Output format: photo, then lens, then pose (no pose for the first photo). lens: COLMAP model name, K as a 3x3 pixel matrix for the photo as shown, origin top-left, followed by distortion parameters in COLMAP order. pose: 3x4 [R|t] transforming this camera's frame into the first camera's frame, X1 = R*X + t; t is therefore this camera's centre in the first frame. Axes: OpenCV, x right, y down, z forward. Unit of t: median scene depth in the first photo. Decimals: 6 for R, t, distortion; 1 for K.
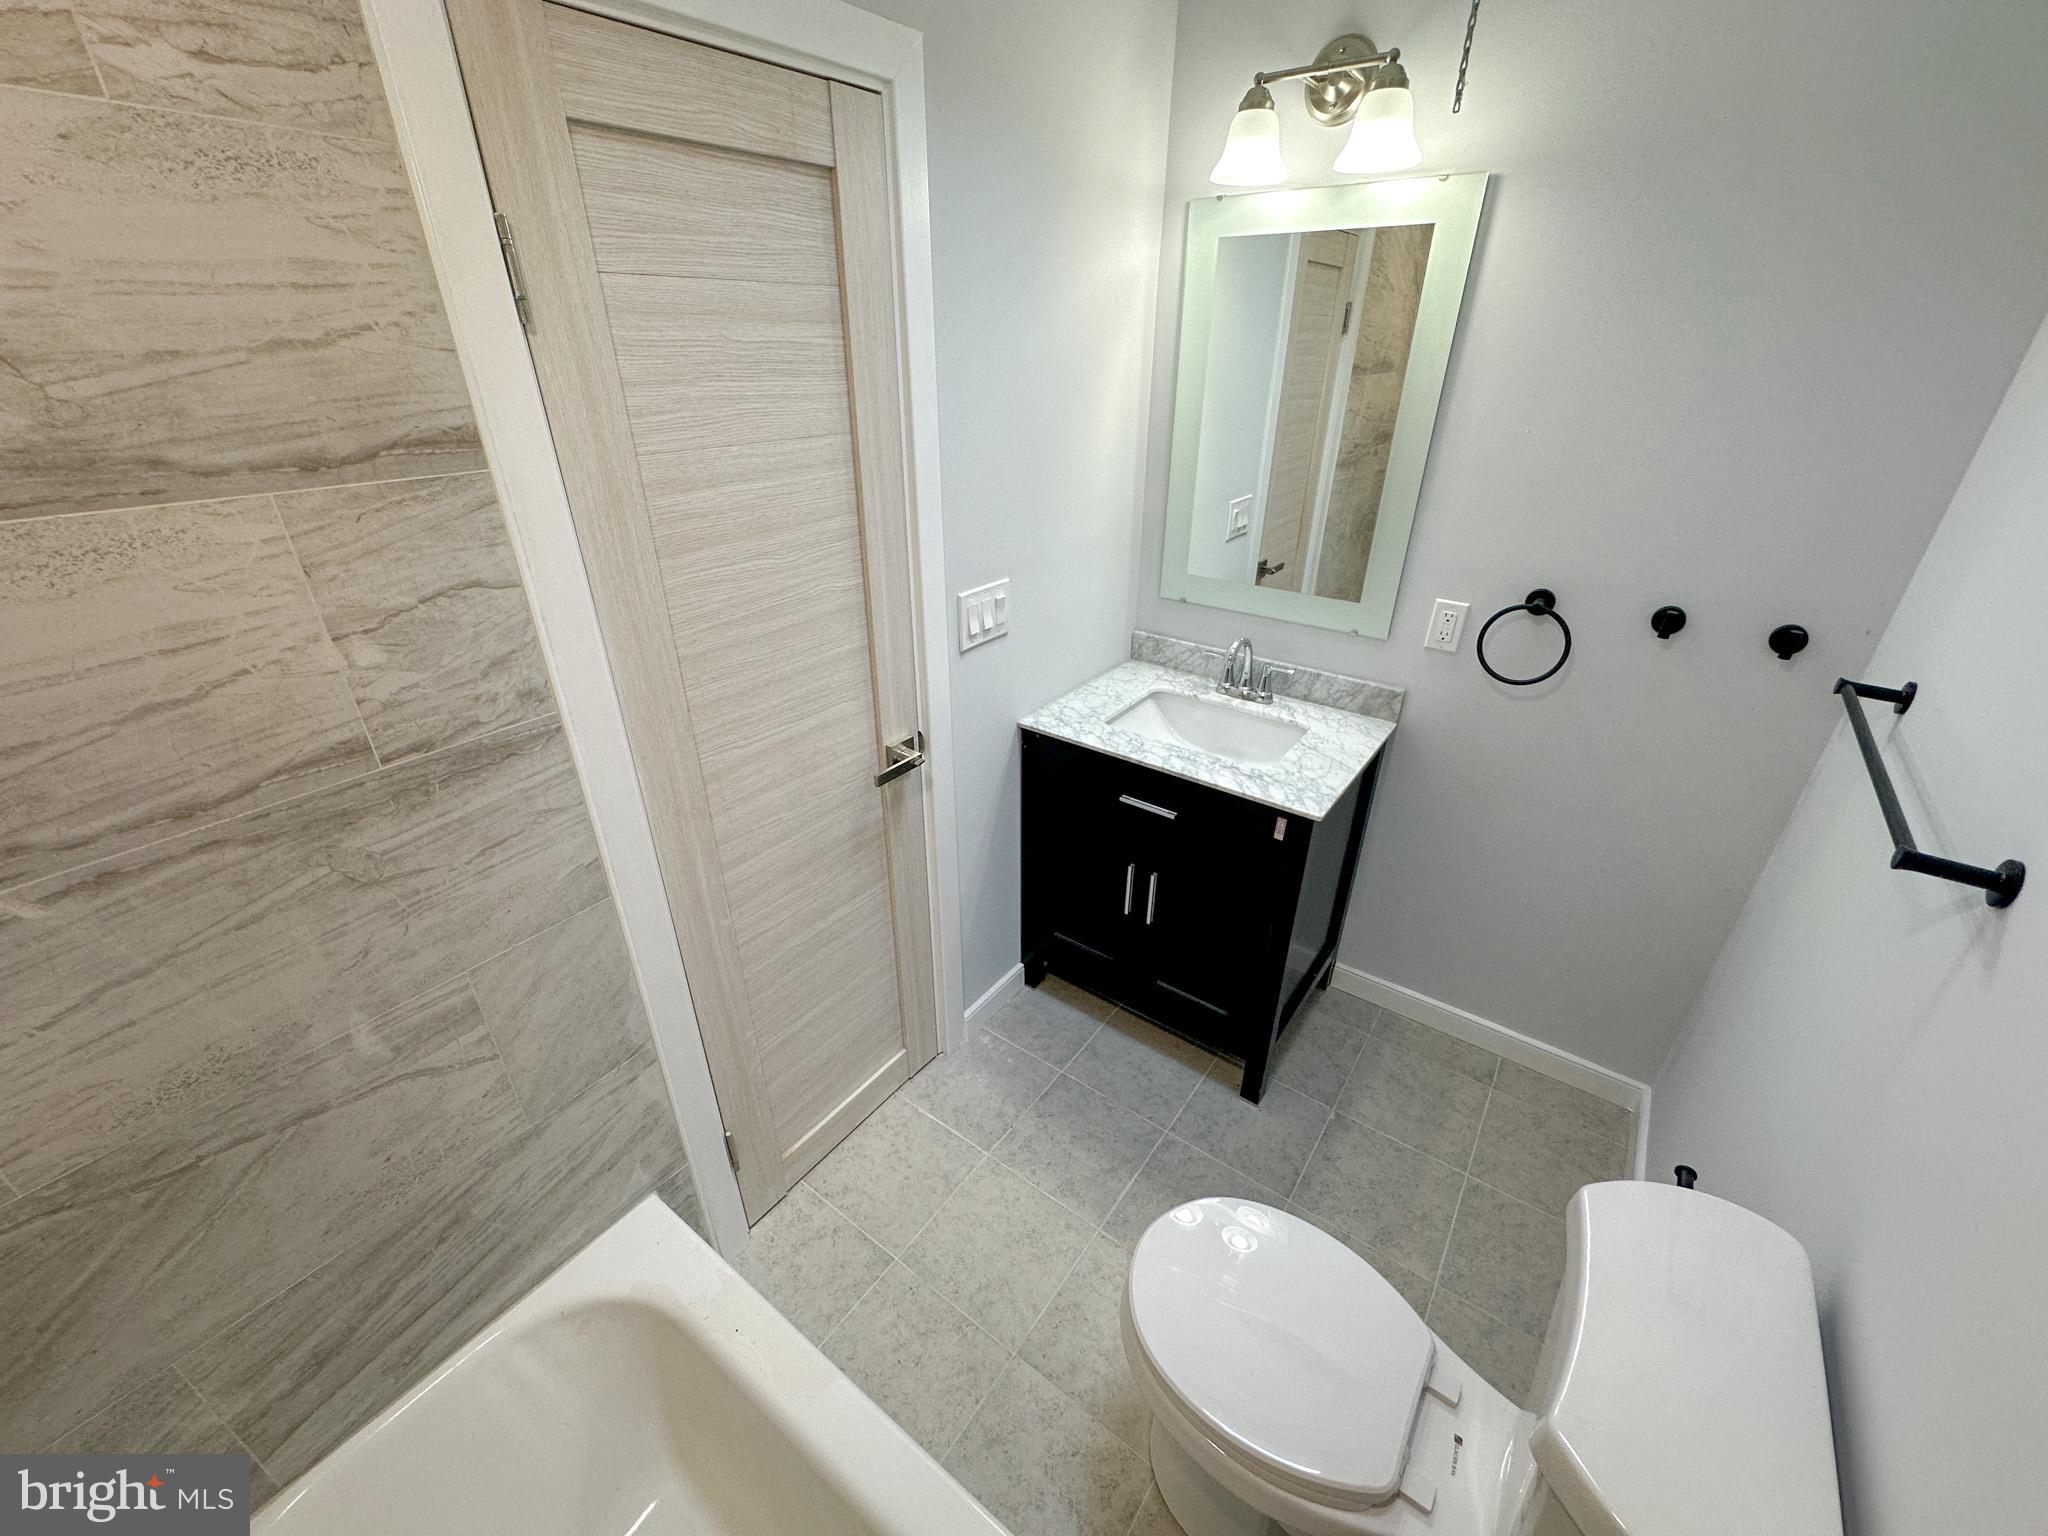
lens RADIAL K [[817.4, 0, 1022.9], [0, 817.4, 768.7], [0, 0, 1]] dist [-0.003220, 0.000392]
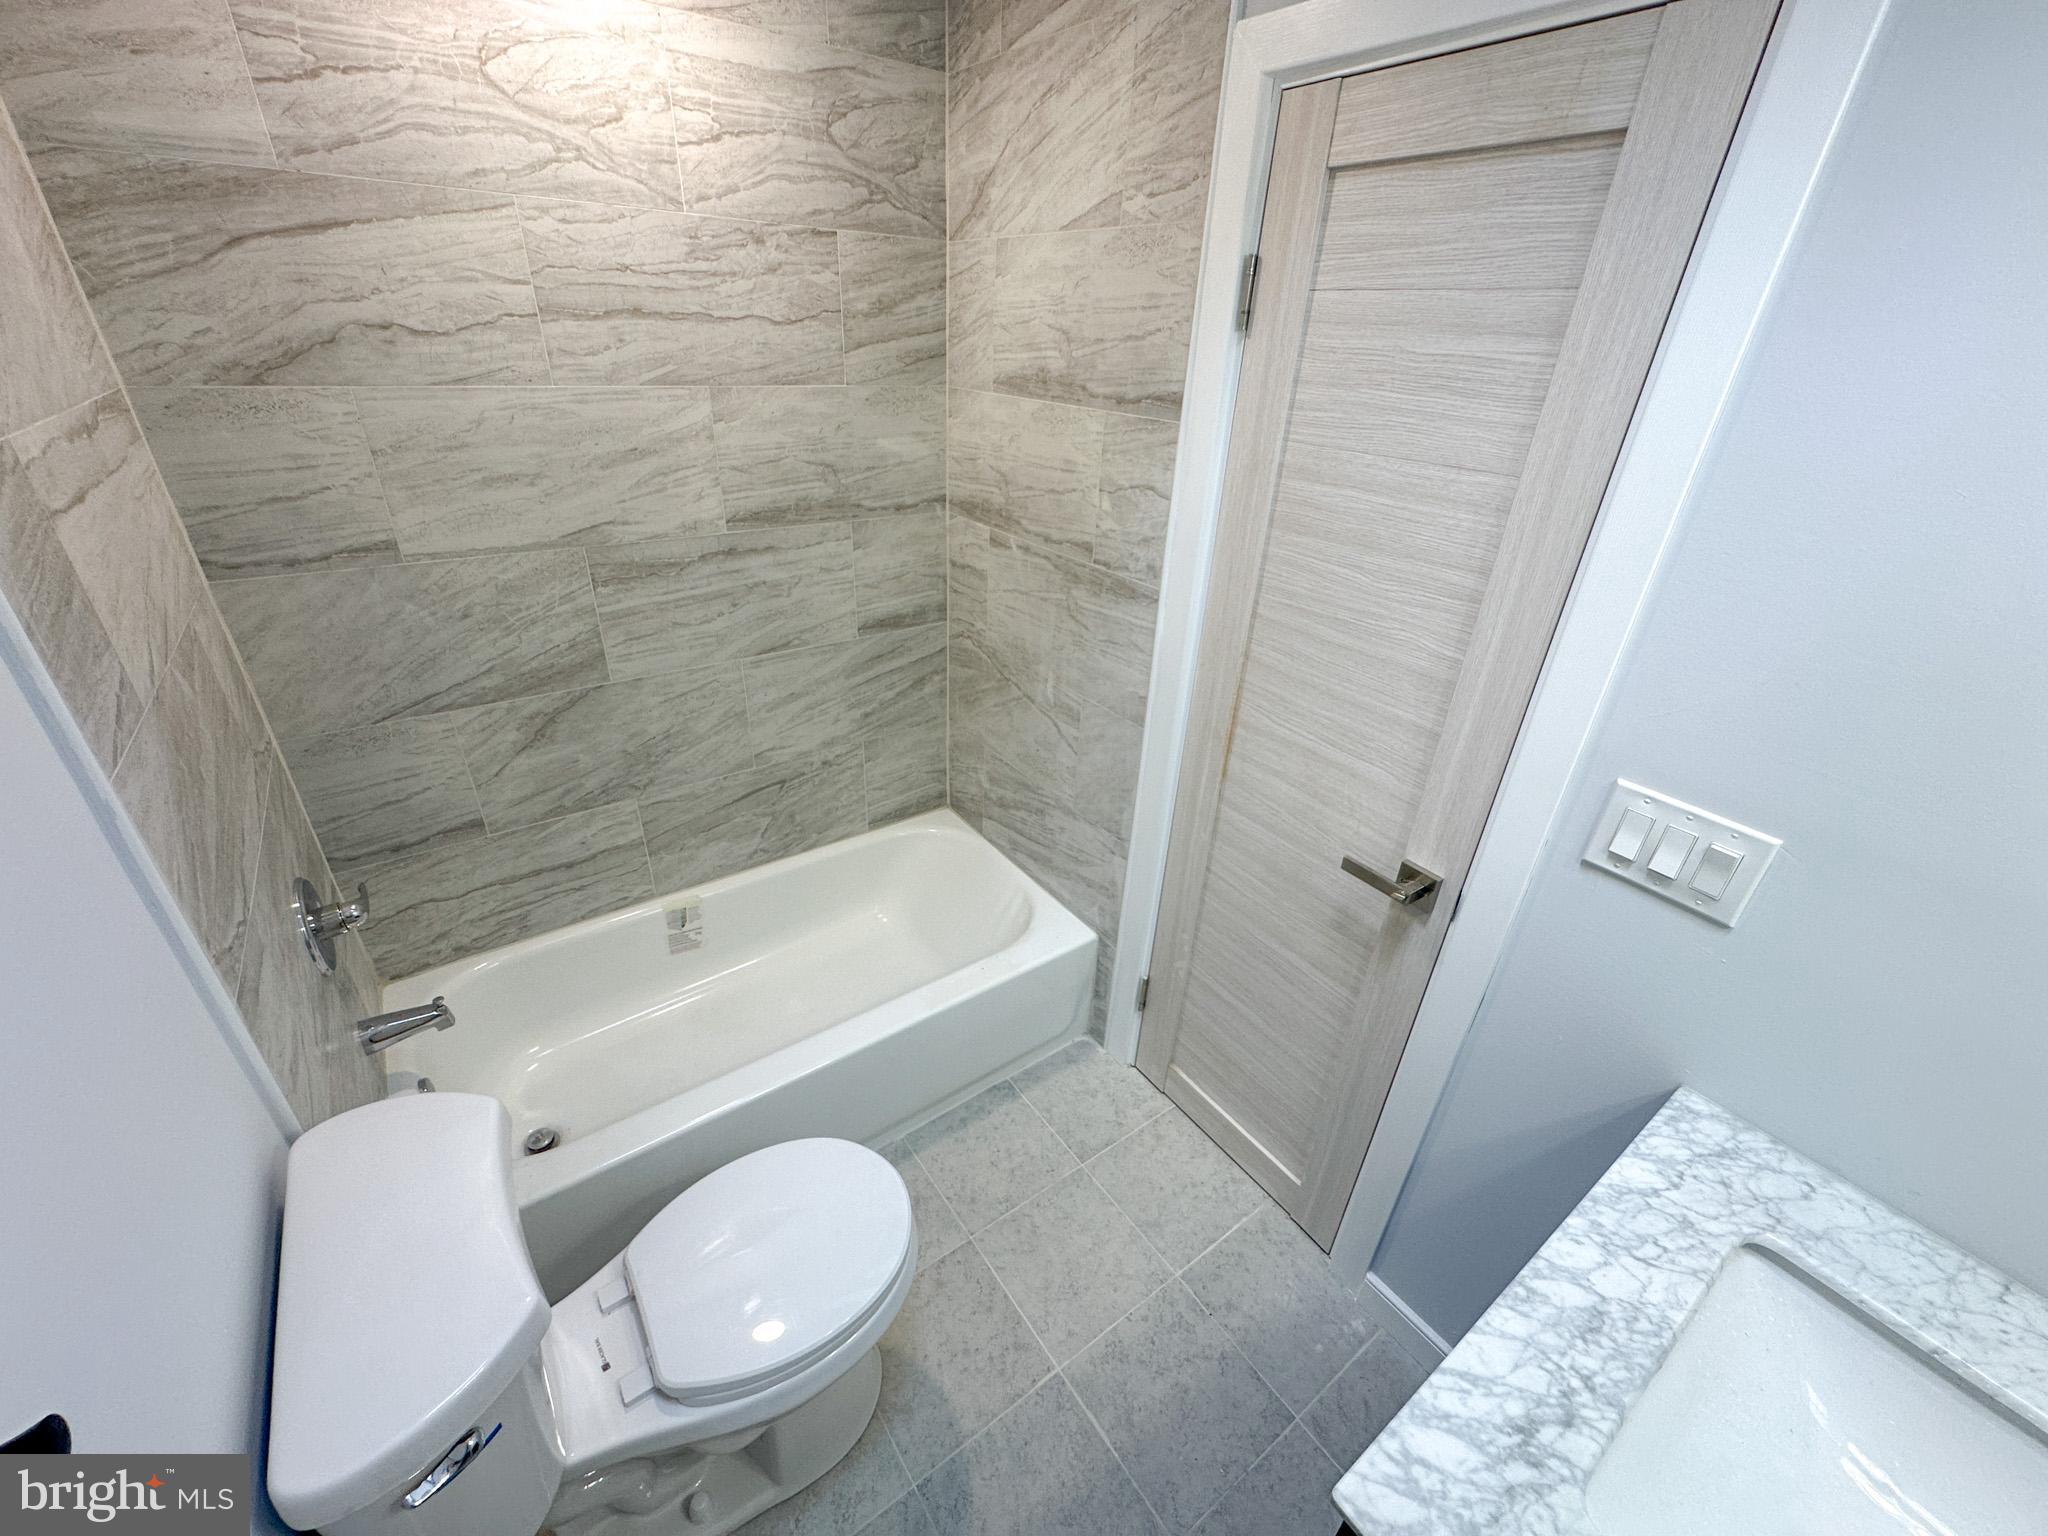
lens RADIAL K [[817.4, 0, 1022.9], [0, 817.4, 768.7], [0, 0, 1]] dist [-0.003220, 0.000392]
pose [[-0.305887, 0.437604, -0.845539, 0.938768], [-0.484017, 0.693300, 0.533914, -0.536159], [0.819854, 0.572572, -0.000264, 1.021408]]
